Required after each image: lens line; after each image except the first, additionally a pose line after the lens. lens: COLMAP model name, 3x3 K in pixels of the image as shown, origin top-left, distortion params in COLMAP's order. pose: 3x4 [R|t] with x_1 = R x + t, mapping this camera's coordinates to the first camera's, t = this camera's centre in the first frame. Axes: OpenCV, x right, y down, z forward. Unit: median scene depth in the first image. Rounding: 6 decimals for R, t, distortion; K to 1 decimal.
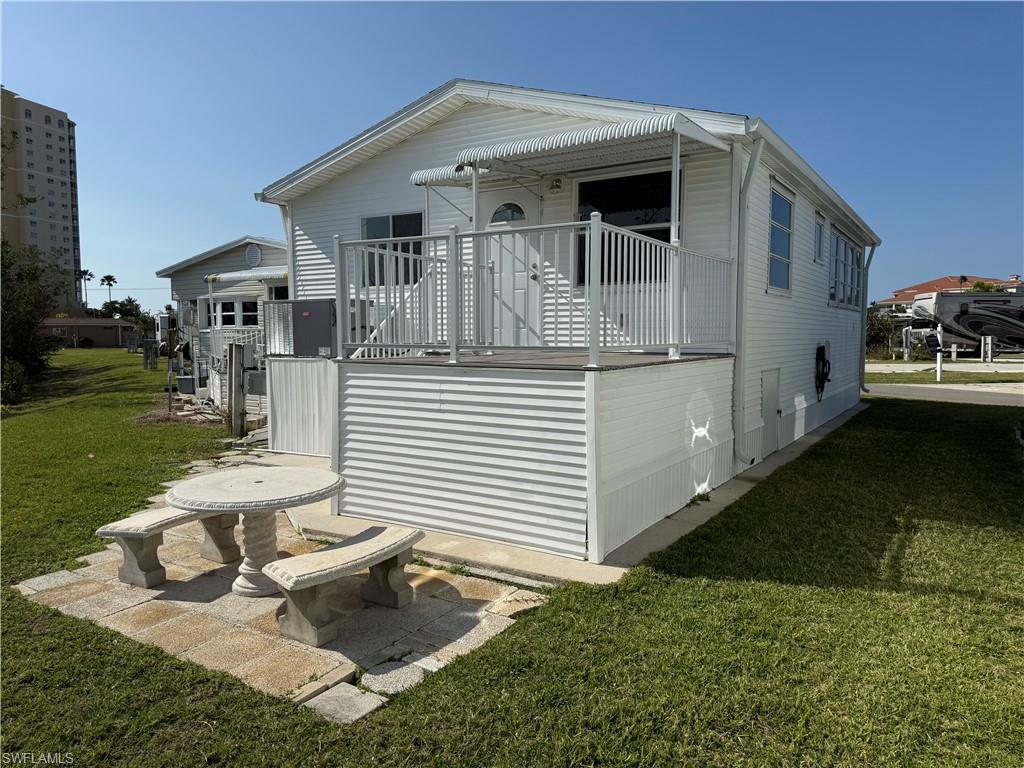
lens RADIAL K [[717.0, 0, 511.6], [0, 717.0, 390.5], [0, 0, 1]] dist [0.100797, -0.125795]
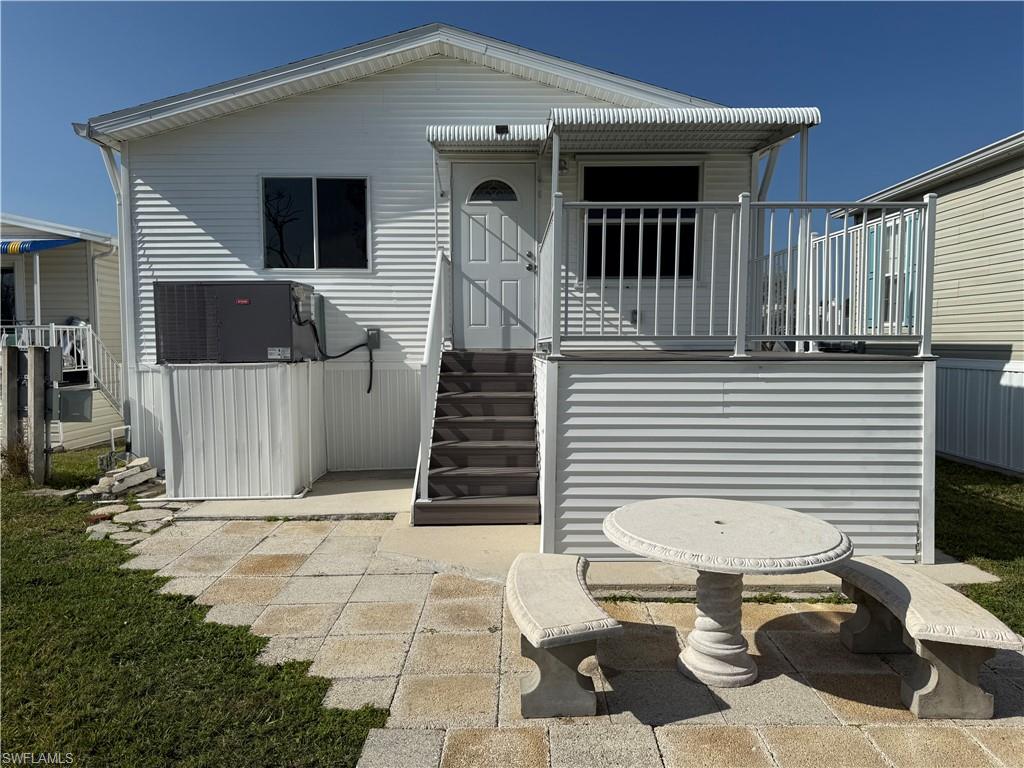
lens RADIAL K [[716.6, 0, 513.2], [0, 716.6, 396.1], [0, 0, 1]] dist [0.077052, -0.122640]
pose [[0.844149, -0.039484, 0.534652, -0.486053], [0.042450, 0.999076, 0.006757, -0.006181], [-0.534425, 0.016992, 0.845045, 0.277810]]
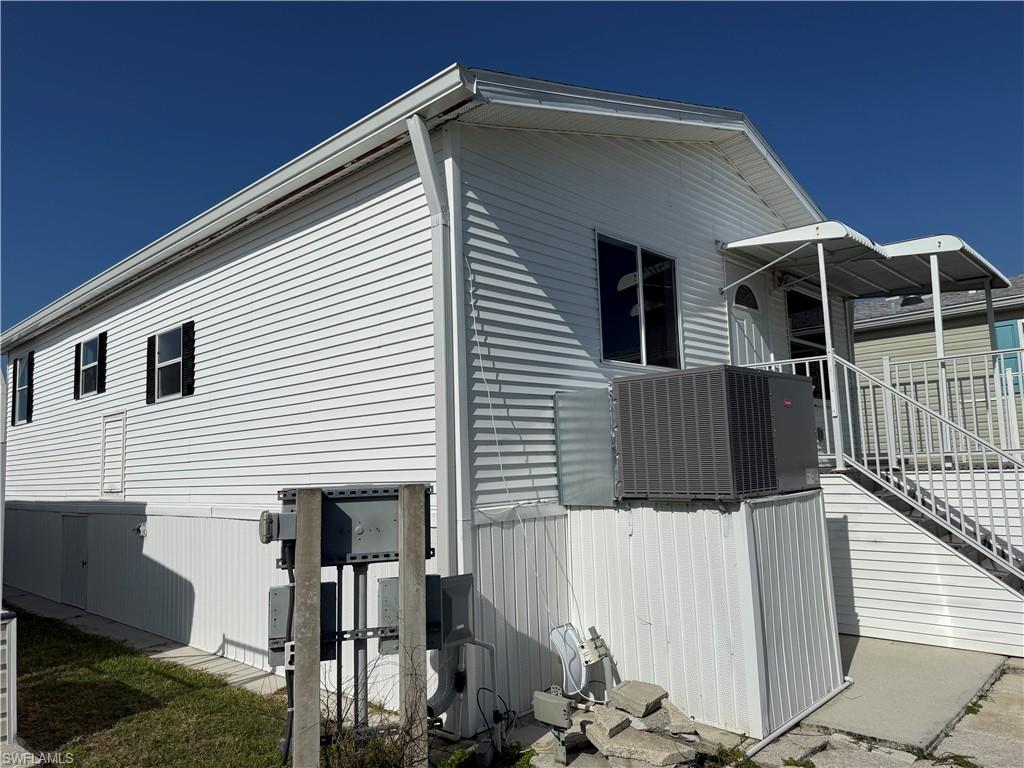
lens RADIAL K [[730.4, 0, 512.0], [0, 730.4, 384.0], [0, 0, 1]] dist [0.102648, -0.141129]
pose [[0.192793, 0.103106, 0.975807, -0.890465], [0.108869, 0.986076, -0.125701, -0.083463], [-0.975181, 0.130470, 0.178883, 1.193672]]
